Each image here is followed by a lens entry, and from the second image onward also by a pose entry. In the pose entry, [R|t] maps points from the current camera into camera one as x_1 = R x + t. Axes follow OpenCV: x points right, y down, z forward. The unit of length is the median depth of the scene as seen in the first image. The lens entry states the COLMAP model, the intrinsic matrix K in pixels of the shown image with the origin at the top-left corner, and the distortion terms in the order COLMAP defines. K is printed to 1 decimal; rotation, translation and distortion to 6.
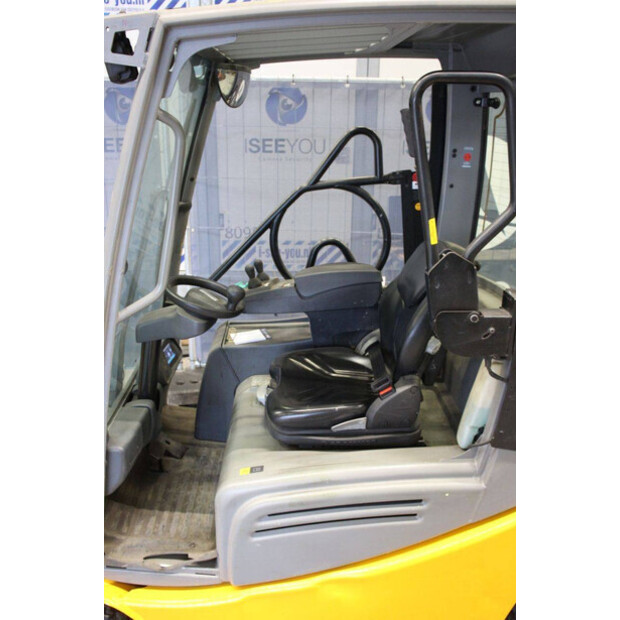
lens RADIAL K [[575.8, 0, 310.0], [0, 575.8, 310.0], [0, 0, 1]] dist [-0.128875, 0.138662]
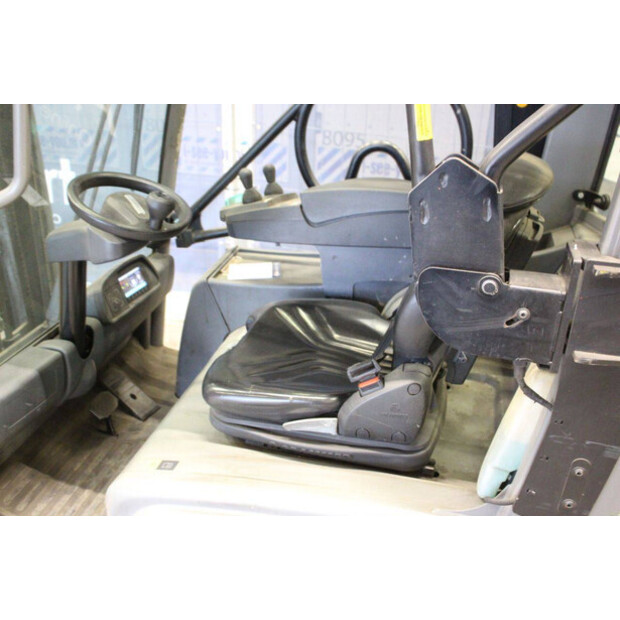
lens RADIAL K [[647.2, 0, 310.0], [0, 647.2, 310.0], [0, 0, 1]] dist [-0.062653, 0.028862]
pose [[0.961216, 0.131604, -0.242373, 0.209799], [-0.104281, 0.986993, 0.122356, -0.015757], [0.255323, -0.092336, 0.962437, 0.284816]]
